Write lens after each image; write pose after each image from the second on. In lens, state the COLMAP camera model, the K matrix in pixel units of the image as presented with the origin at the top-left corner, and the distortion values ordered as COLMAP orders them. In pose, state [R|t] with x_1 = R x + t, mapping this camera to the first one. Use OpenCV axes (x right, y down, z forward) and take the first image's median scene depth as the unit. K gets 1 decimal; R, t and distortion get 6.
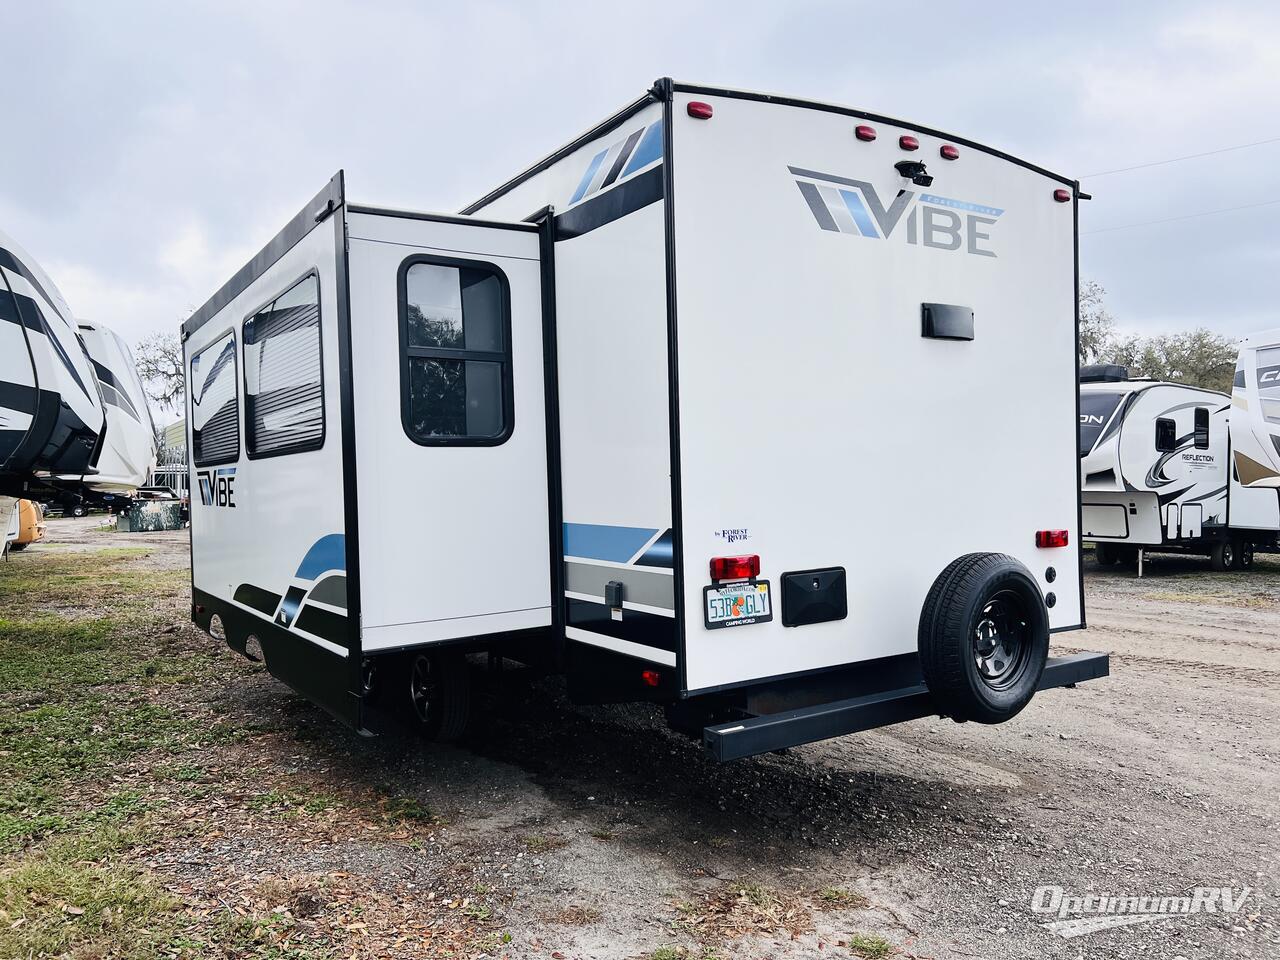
lens RADIAL K [[957.2, 0, 640.0], [0, 957.2, 480.0], [0, 0, 1]] dist [0.078987, -0.141751]
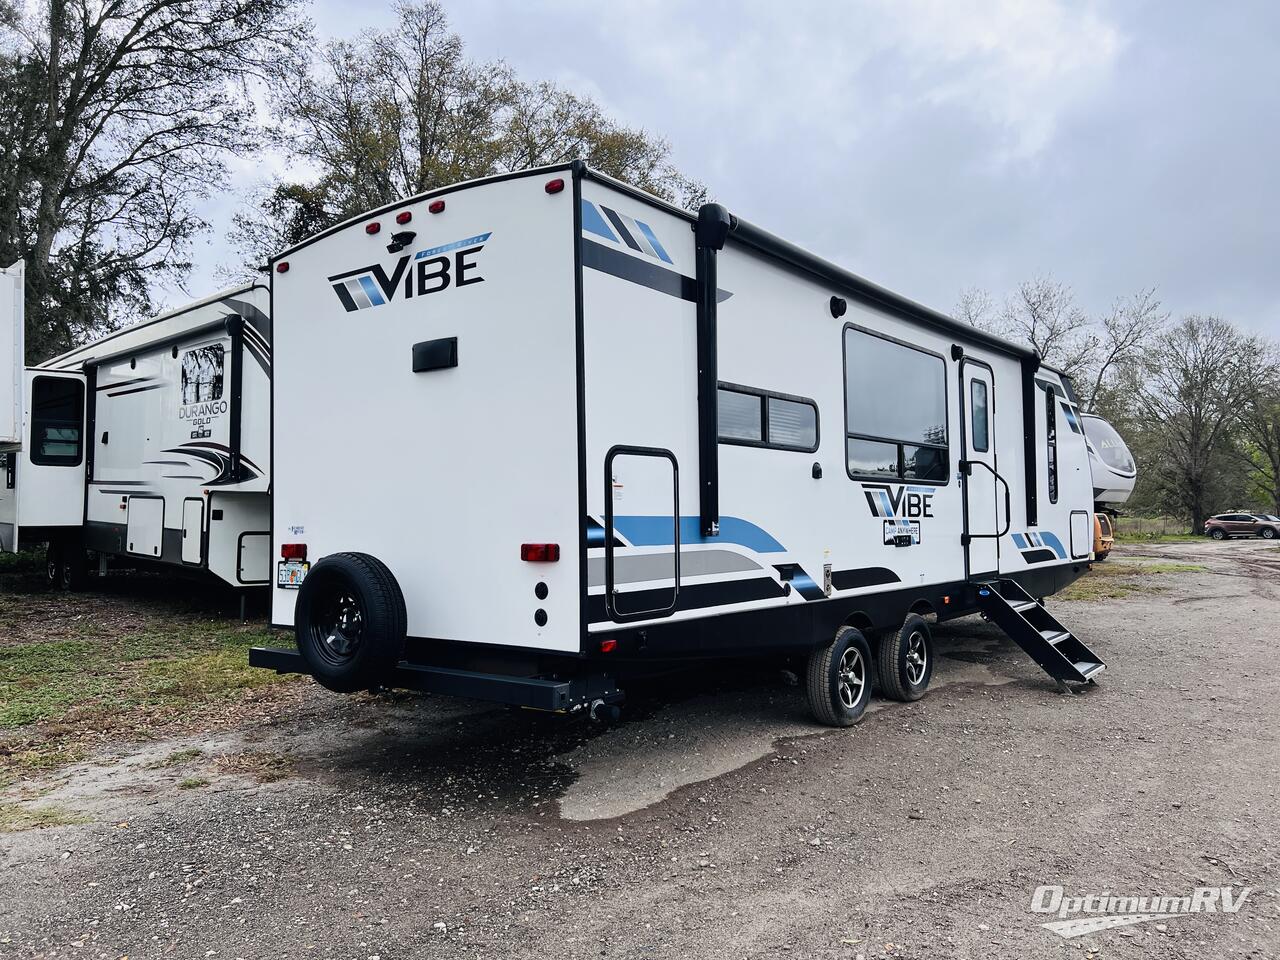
lens RADIAL K [[957.2, 0, 640.0], [0, 957.2, 480.0], [0, 0, 1]] dist [0.078987, -0.141751]
pose [[0.327729, -0.024337, -0.944458, 1.494513], [0.001825, 0.999683, -0.025127, 0.014573], [0.944770, 0.006511, 0.327669, 0.867828]]
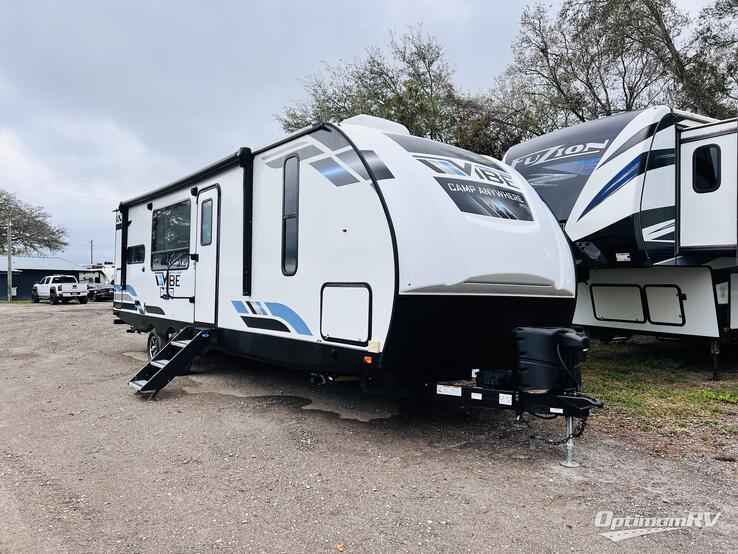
lens RADIAL K [[551.9, 0, 369.0], [0, 551.9, 277.0], [0, 0, 1]] dist [0.078987, -0.141751]
pose [[-0.996712, 0.001595, -0.081009, -0.612055], [0.002991, 0.999849, -0.017112, 0.042982], [0.080970, -0.017298, -0.996566, 4.138737]]
